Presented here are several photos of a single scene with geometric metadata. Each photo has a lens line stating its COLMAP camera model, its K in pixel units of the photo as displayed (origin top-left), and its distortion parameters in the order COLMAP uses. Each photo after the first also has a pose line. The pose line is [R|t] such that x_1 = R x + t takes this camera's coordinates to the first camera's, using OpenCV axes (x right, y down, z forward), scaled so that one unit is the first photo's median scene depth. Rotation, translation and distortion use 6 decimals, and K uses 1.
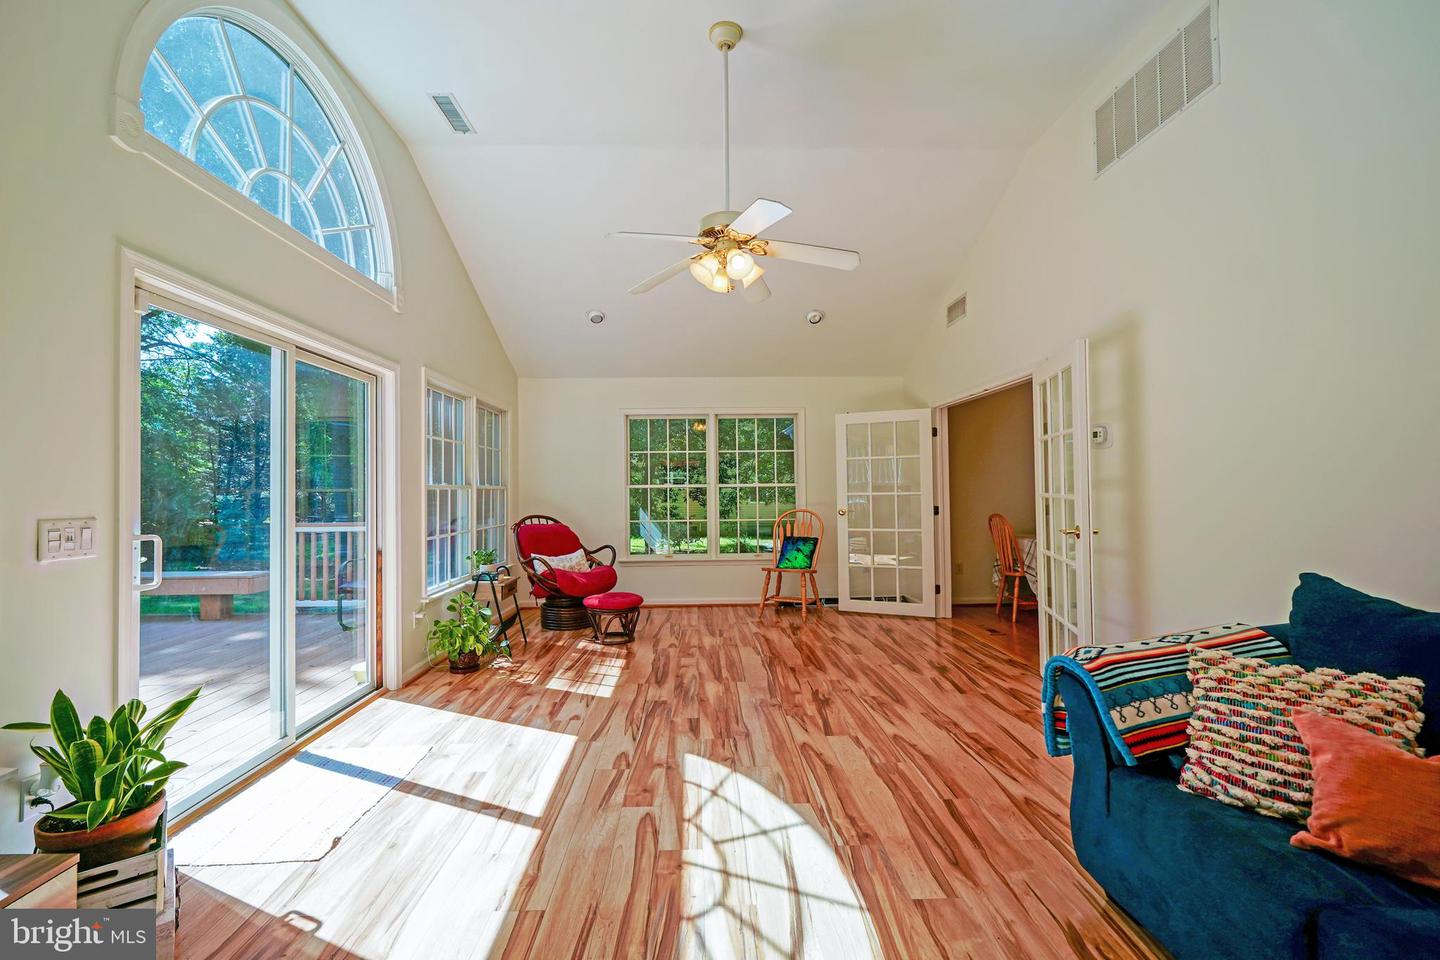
lens RADIAL K [[609.0, 0, 709.8], [0, 609.0, 478.4], [0, 0, 1]] dist [-0.007180, 0.005109]
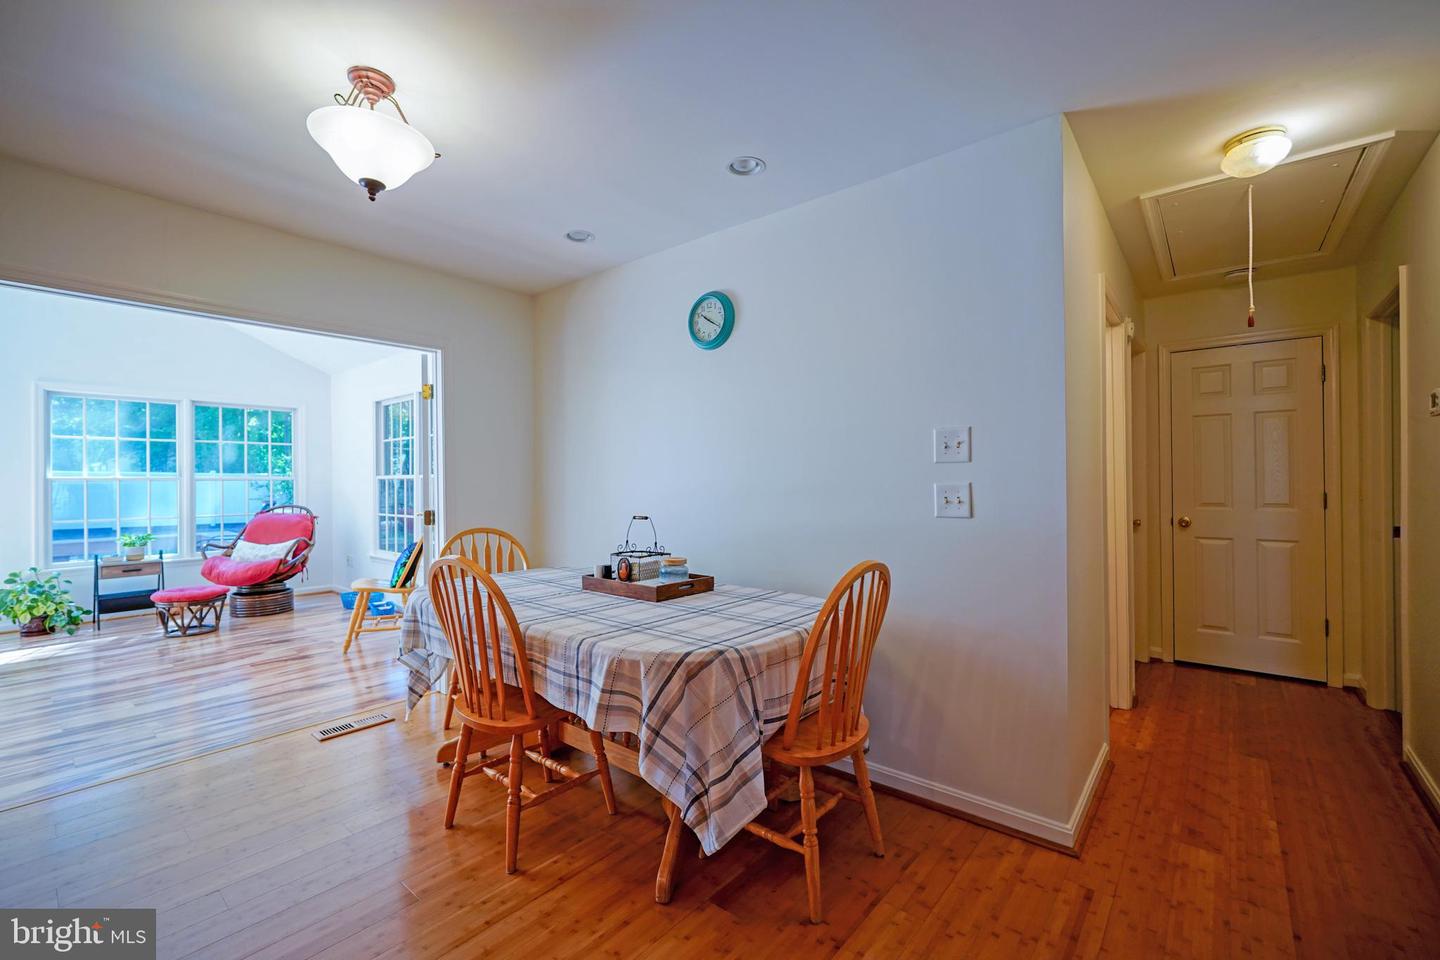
lens RADIAL K [[609.0, 0, 709.8], [0, 609.0, 478.4], [0, 0, 1]] dist [-0.007180, 0.005109]
pose [[0.745571, 0.003040, -0.666420, 1.805392], [0.011524, 0.999781, 0.017454, 0.008948], [0.666327, -0.020693, 0.745373, 1.314250]]
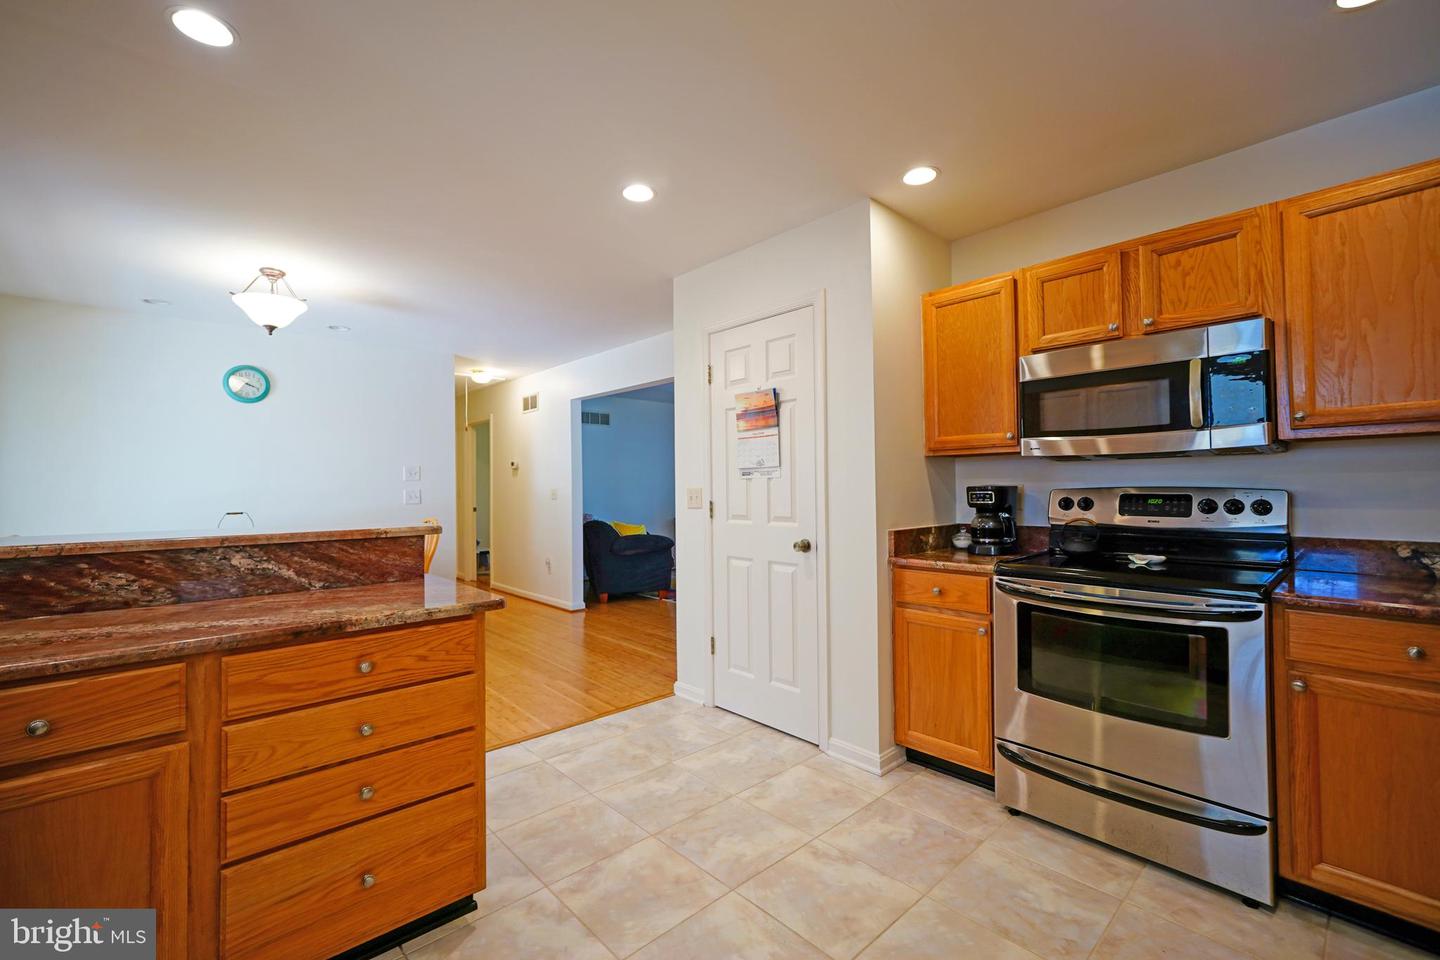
lens RADIAL K [[608.0, 0, 708.1], [0, 608.0, 477.3], [0, 0, 1]] dist [-0.009089, 0.004744]
pose [[0.763016, 0.010974, 0.646286, 1.090462], [-0.007330, 0.999938, -0.008326, 0.004600], [-0.646338, 0.001616, 0.763050, 0.243414]]
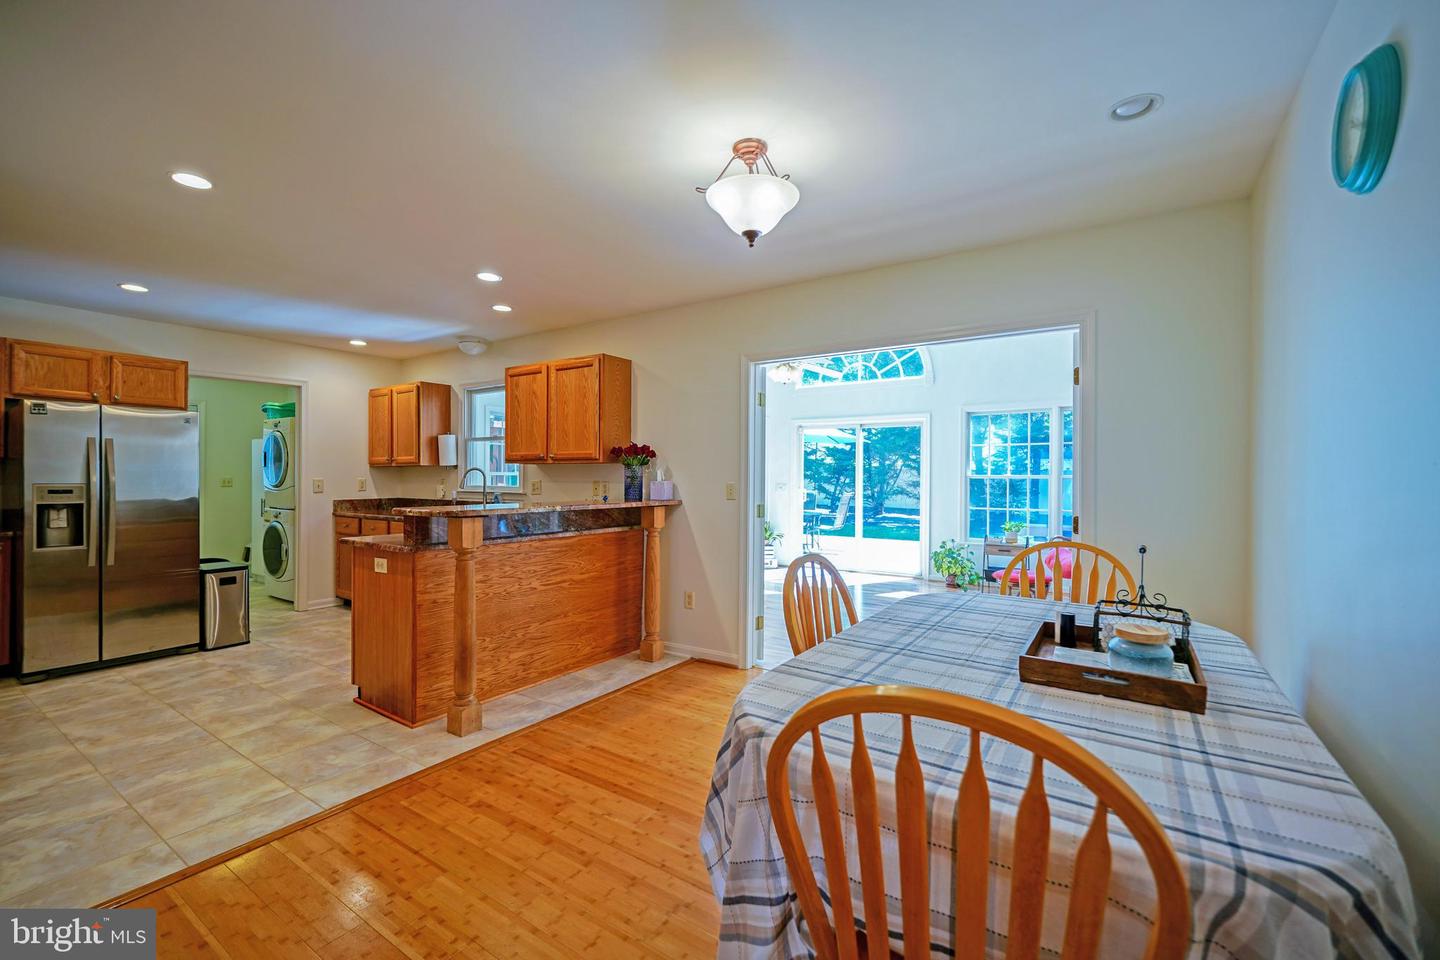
lens RADIAL K [[608.0, 0, 708.1], [0, 608.0, 477.3], [0, 0, 1]] dist [-0.009089, 0.004744]
pose [[-0.587567, 0.004841, -0.809161, 1.773650], [0.013530, 0.999901, -0.003843, 0.016631], [0.809063, -0.013206, -0.587574, 1.897043]]
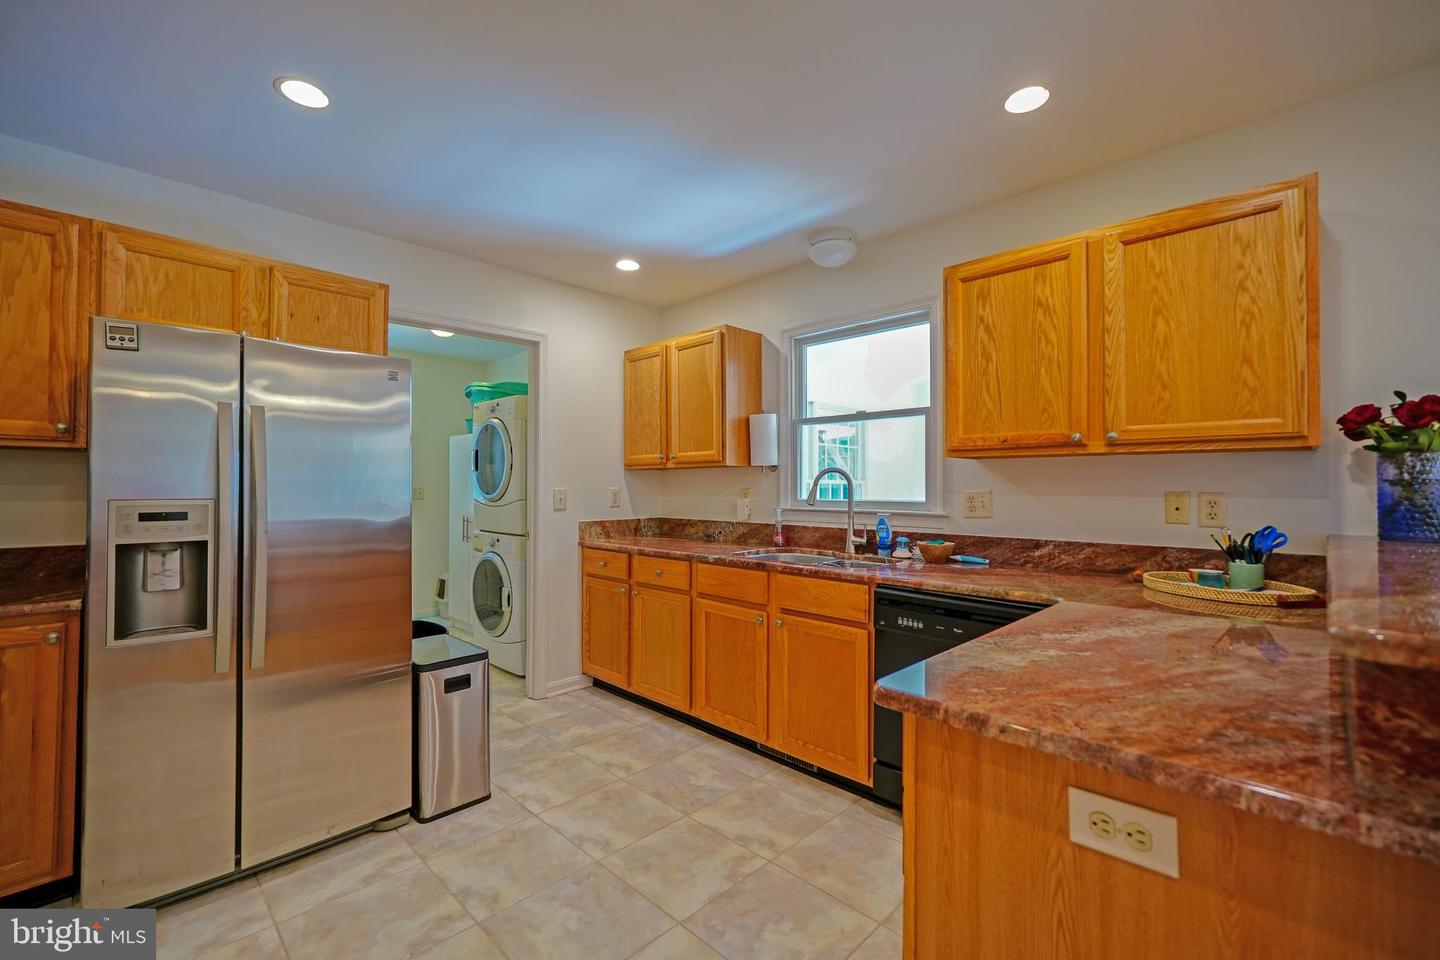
lens RADIAL K [[609.0, 0, 709.8], [0, 609.0, 478.4], [0, 0, 1]] dist [-0.007180, 0.005109]
pose [[-0.729009, -0.002688, -0.684499, 1.581039], [0.015206, 0.999682, -0.020120, 0.007196], [0.684335, -0.025076, -0.728736, 0.947684]]
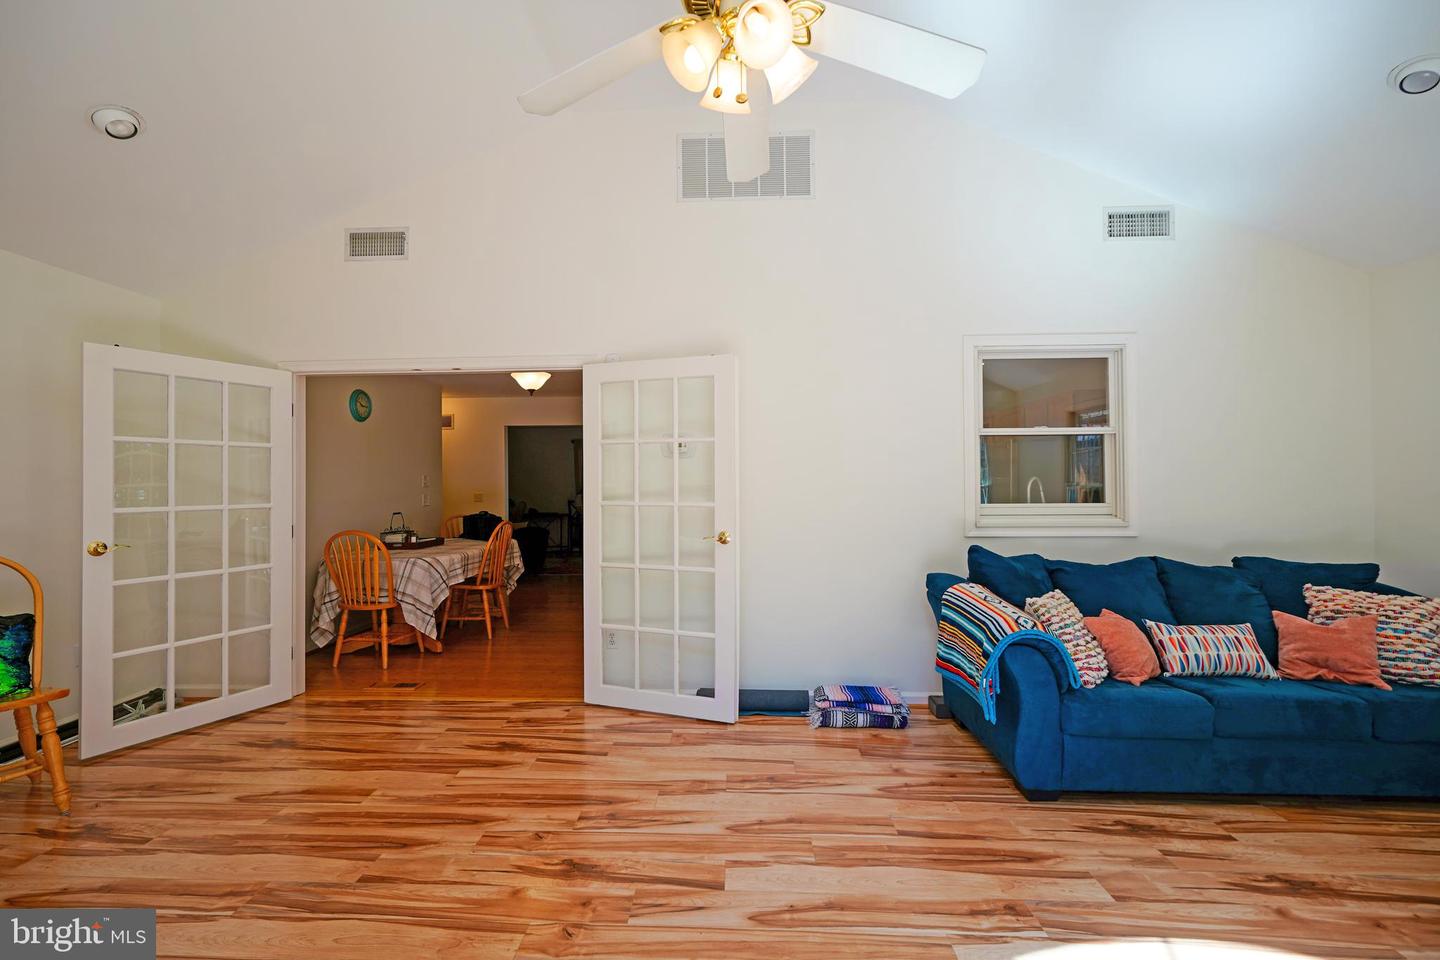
lens RADIAL K [[608.0, 0, 708.1], [0, 608.0, 477.3], [0, 0, 1]] dist [-0.009089, 0.004744]
pose [[0.071982, 0.023584, 0.997127, -0.427816], [-0.011863, 0.999670, -0.022788, 0.008576], [-0.997335, -0.010188, 0.072238, 0.930565]]
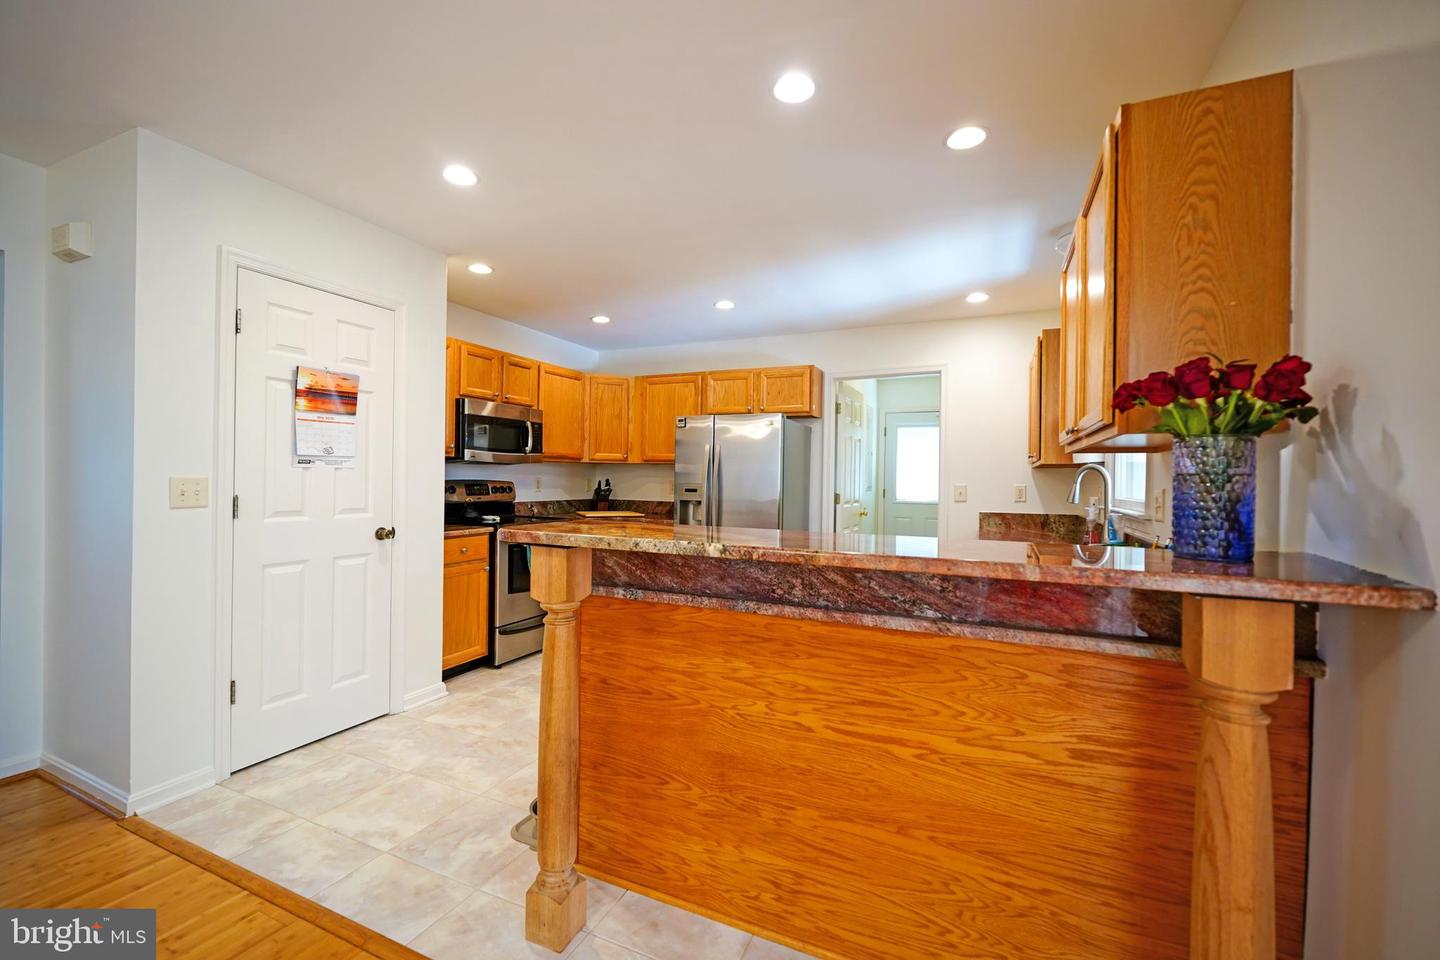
lens RADIAL K [[608.0, 0, 708.1], [0, 608.0, 477.3], [0, 0, 1]] dist [-0.009089, 0.004744]
pose [[-0.892723, -0.003999, 0.450588, 0.897288], [-0.014521, 0.999697, -0.019897, 0.020504], [-0.450372, -0.024306, -0.892510, 1.451637]]
